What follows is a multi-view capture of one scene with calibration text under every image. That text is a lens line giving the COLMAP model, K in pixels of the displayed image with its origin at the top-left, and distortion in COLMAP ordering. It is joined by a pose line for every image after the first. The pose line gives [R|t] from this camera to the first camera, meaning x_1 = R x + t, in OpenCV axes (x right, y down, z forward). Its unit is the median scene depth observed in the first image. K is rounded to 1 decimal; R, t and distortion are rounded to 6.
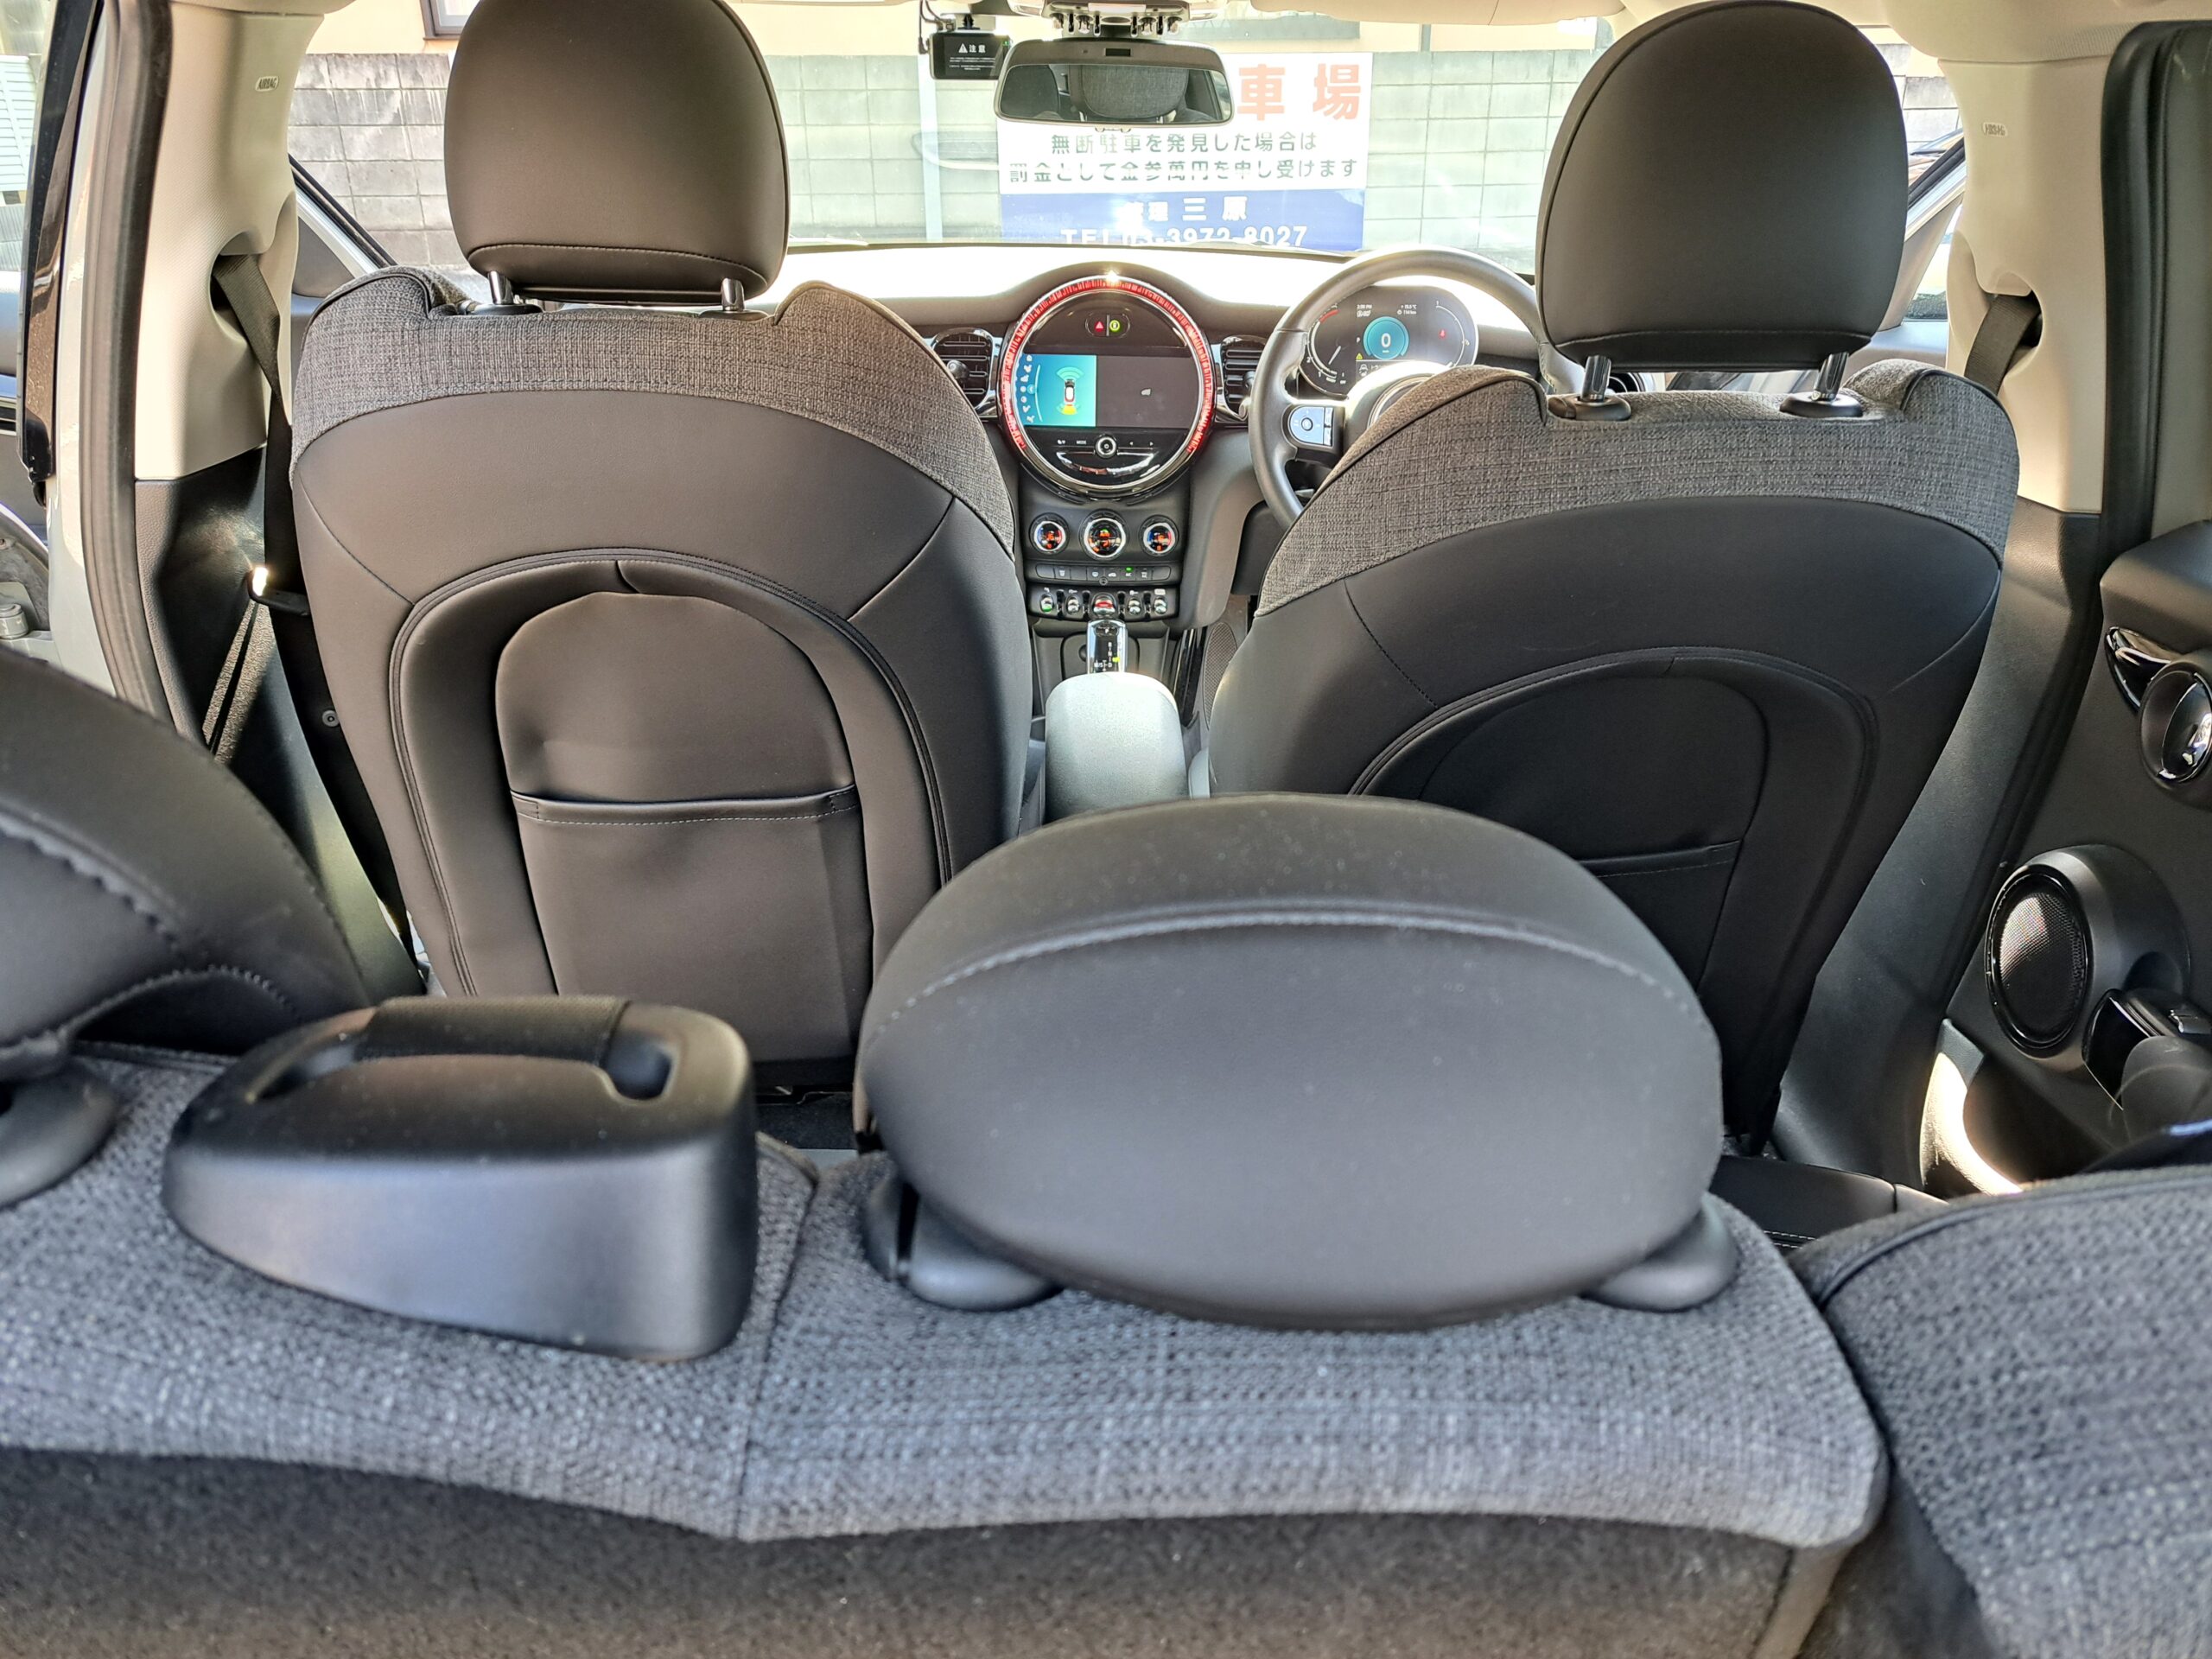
lens RADIAL K [[1596.6, 0, 1116.1], [0, 1596.6, 829.6], [0, 0, 1]] dist [0.062825, -0.071088]
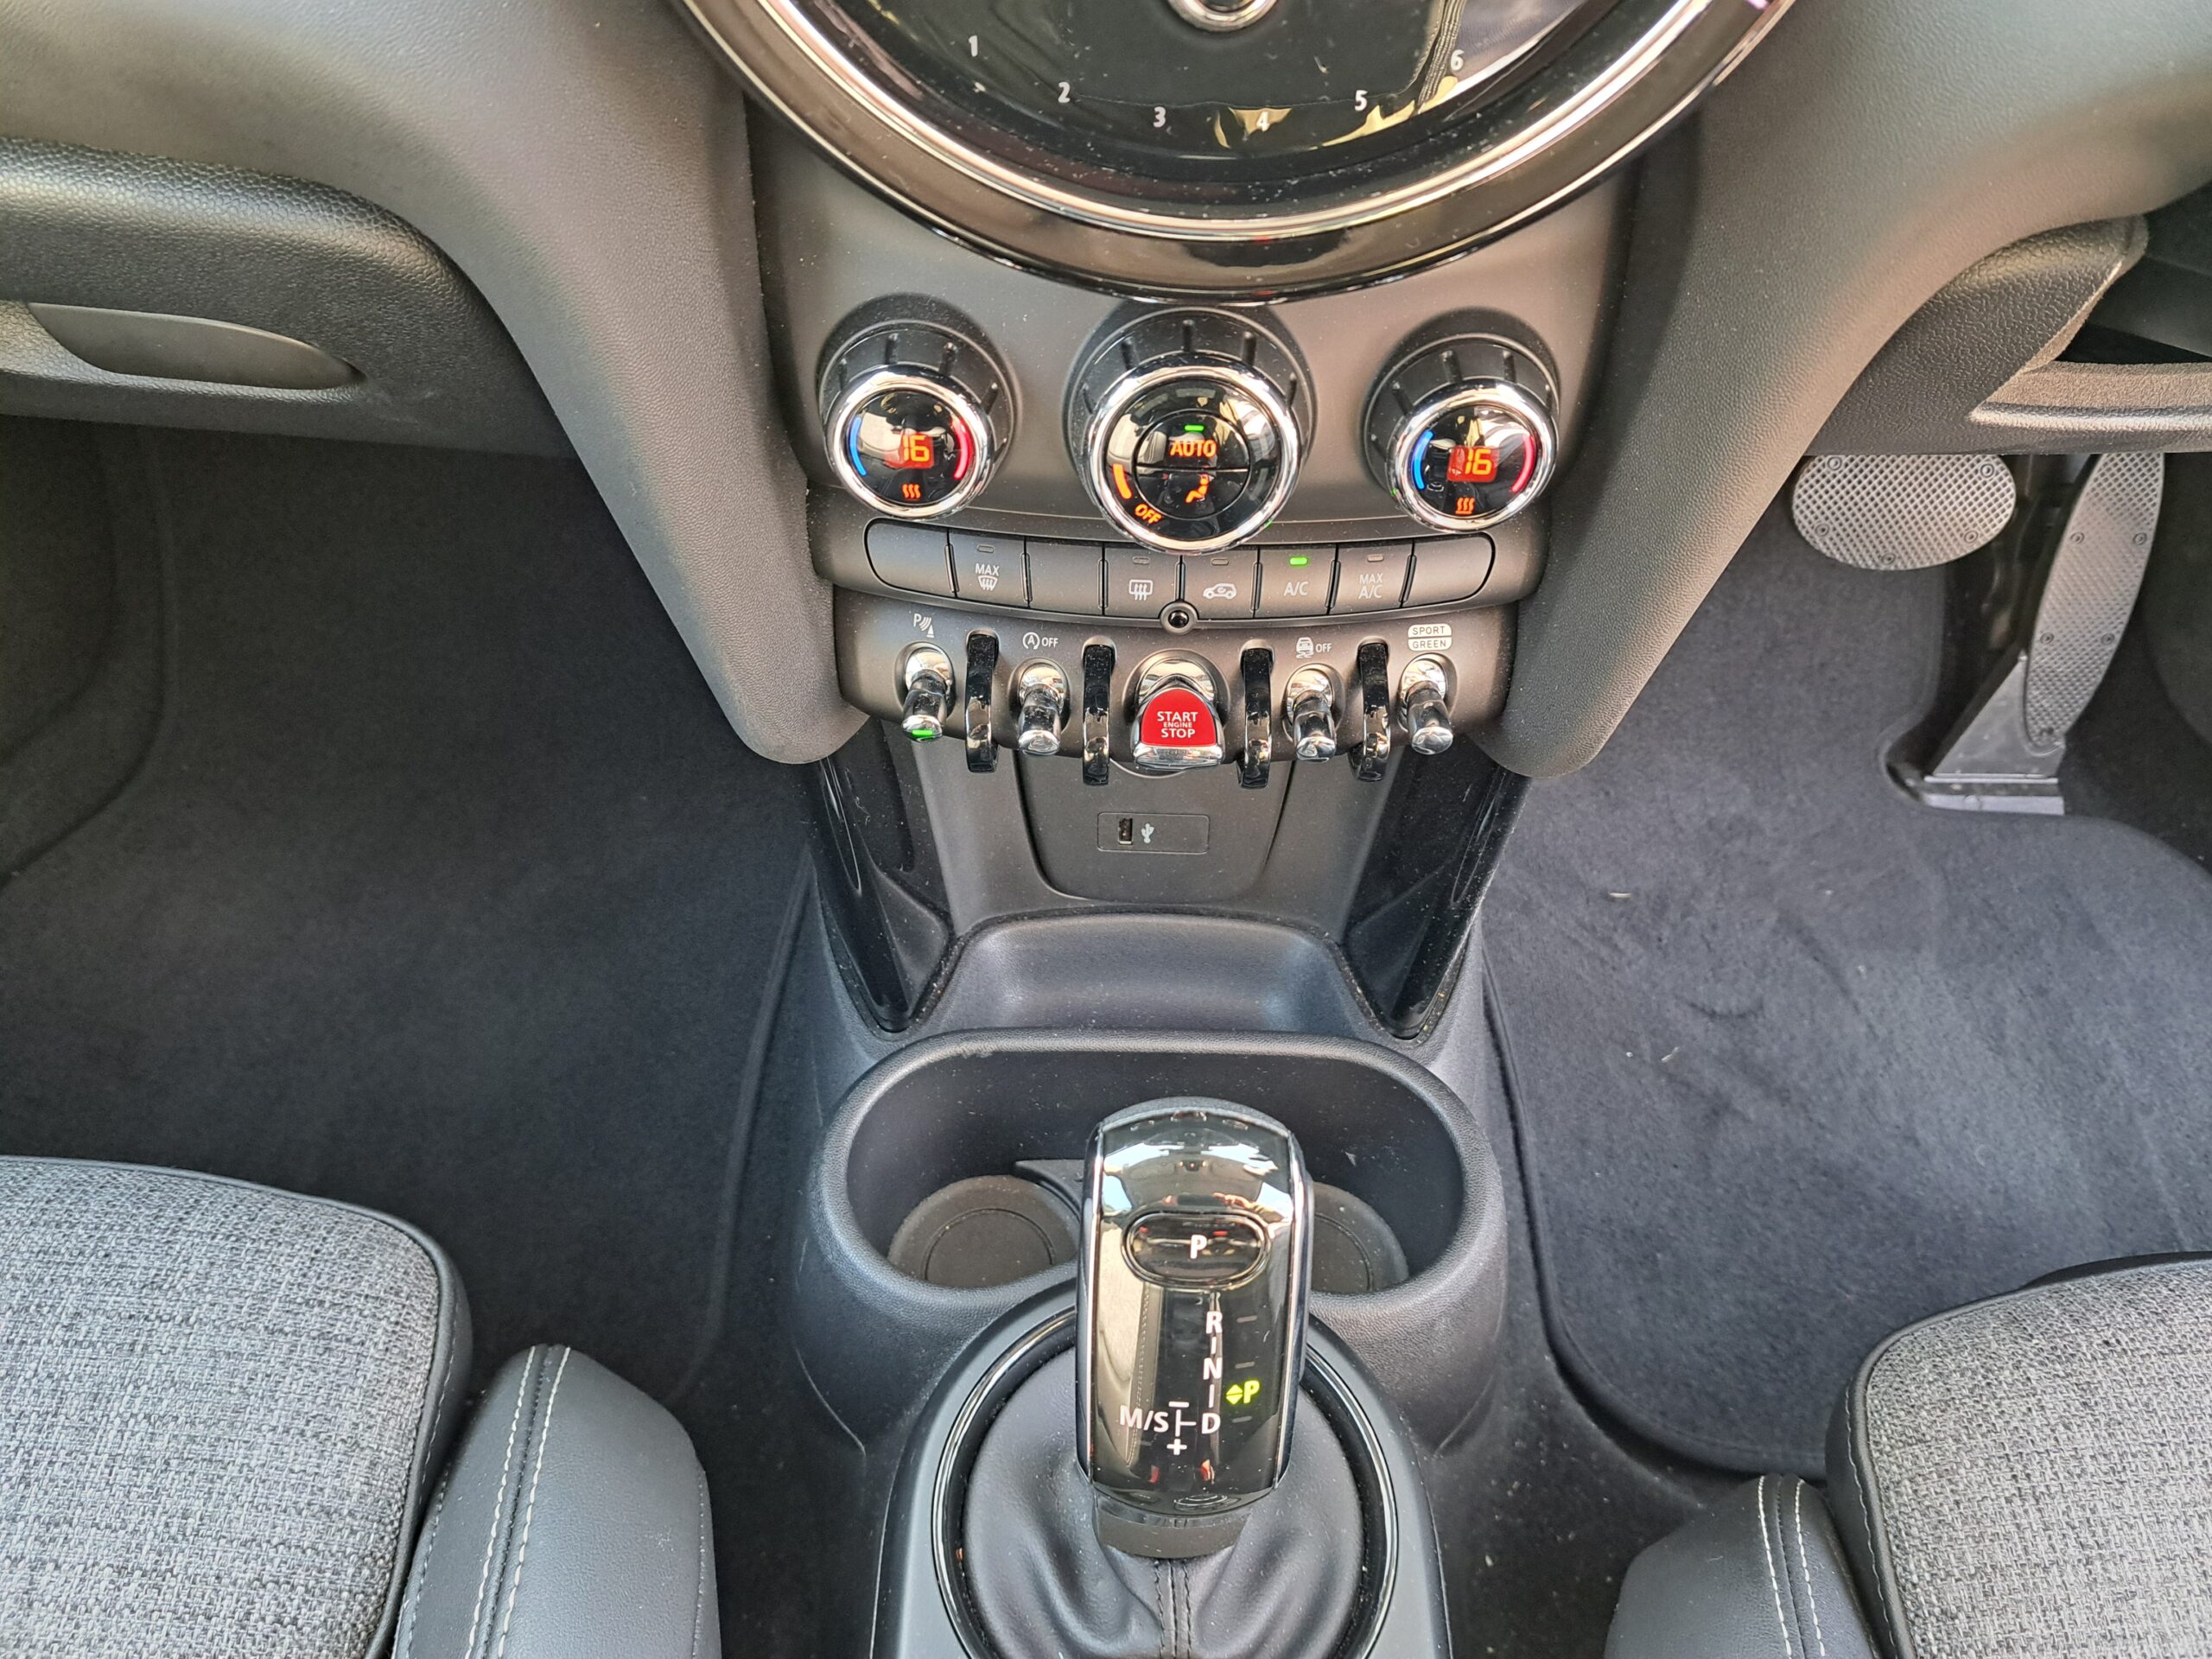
lens RADIAL K [[1596.6, 0, 1119.1], [0, 1596.6, 824.7], [0, 0, 1]] dist [0.062825, -0.071088]
pose [[0.999241, 0.029453, -0.025491, -0.009541], [-0.015604, 0.902286, 0.430855, -0.231924], [0.035691, -0.430131, 0.902061, 0.820993]]
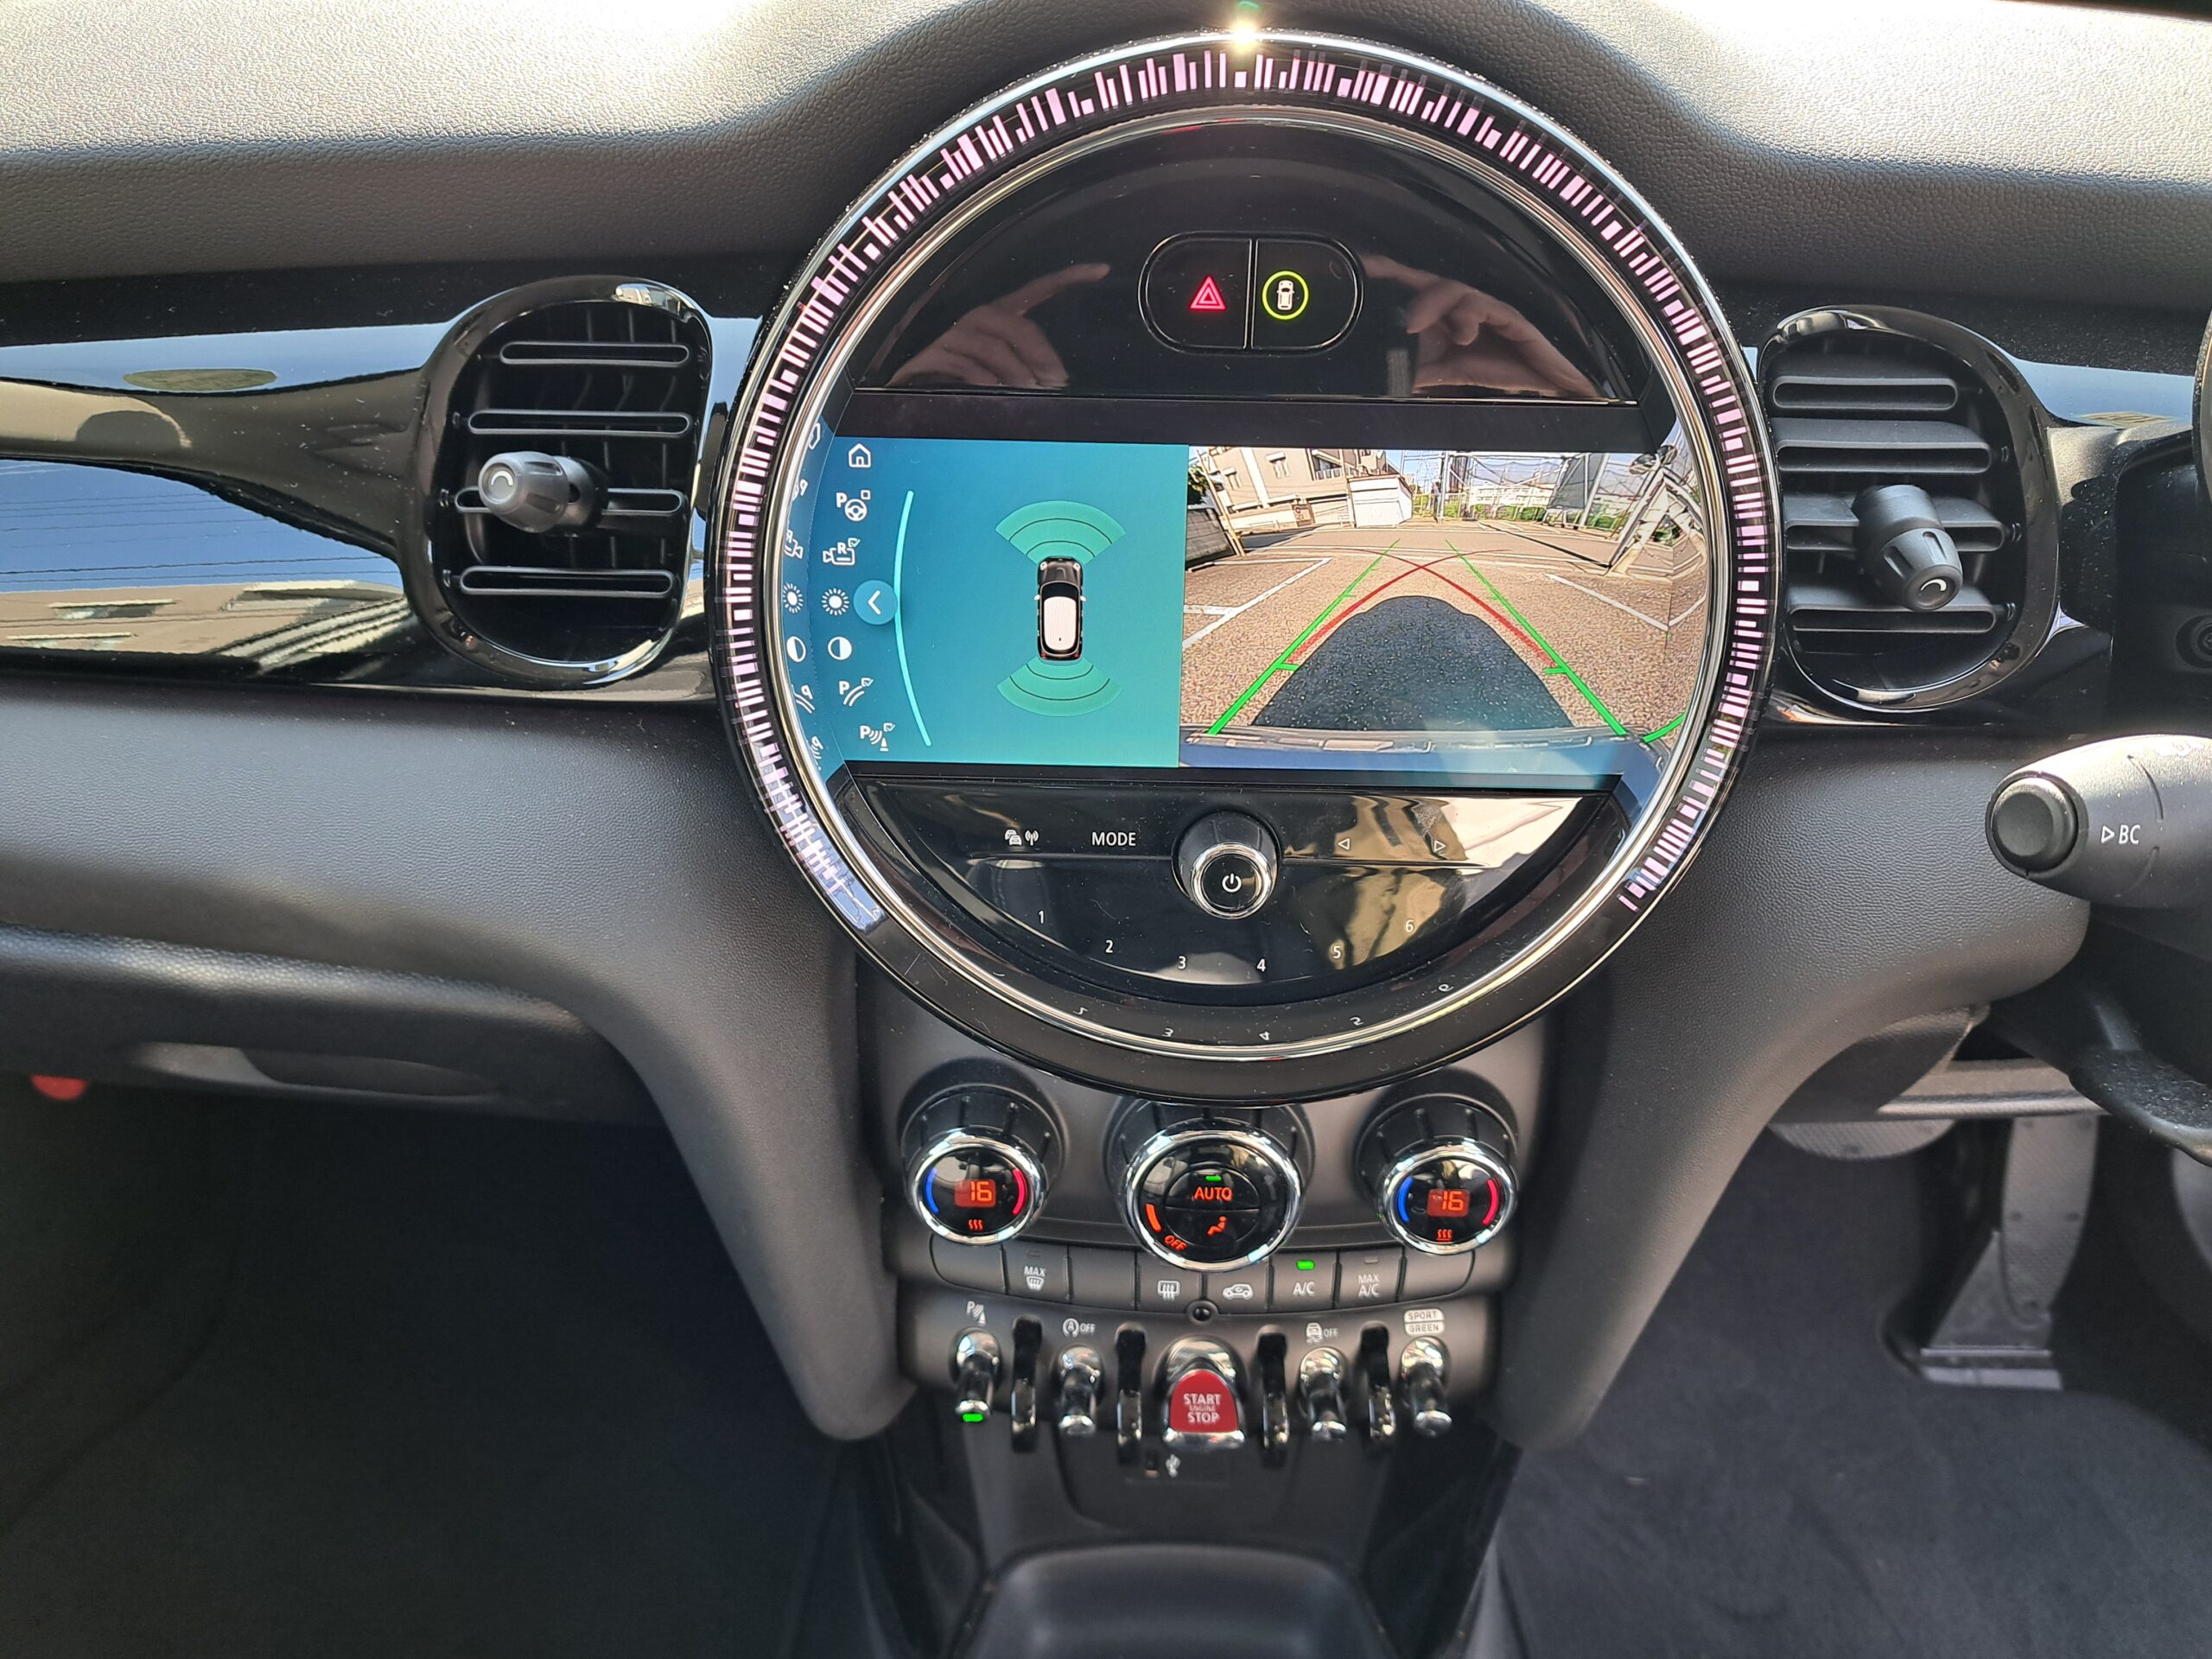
lens RADIAL K [[1596.6, 0, 1124.3], [0, 1596.6, 809.2], [0, 0, 1]] dist [0.062825, -0.071088]
pose [[0.999255, 0.017306, -0.034508, -0.012764], [-0.011811, 0.988075, 0.153517, -0.281066], [0.036753, -0.152995, 0.987543, 0.794024]]
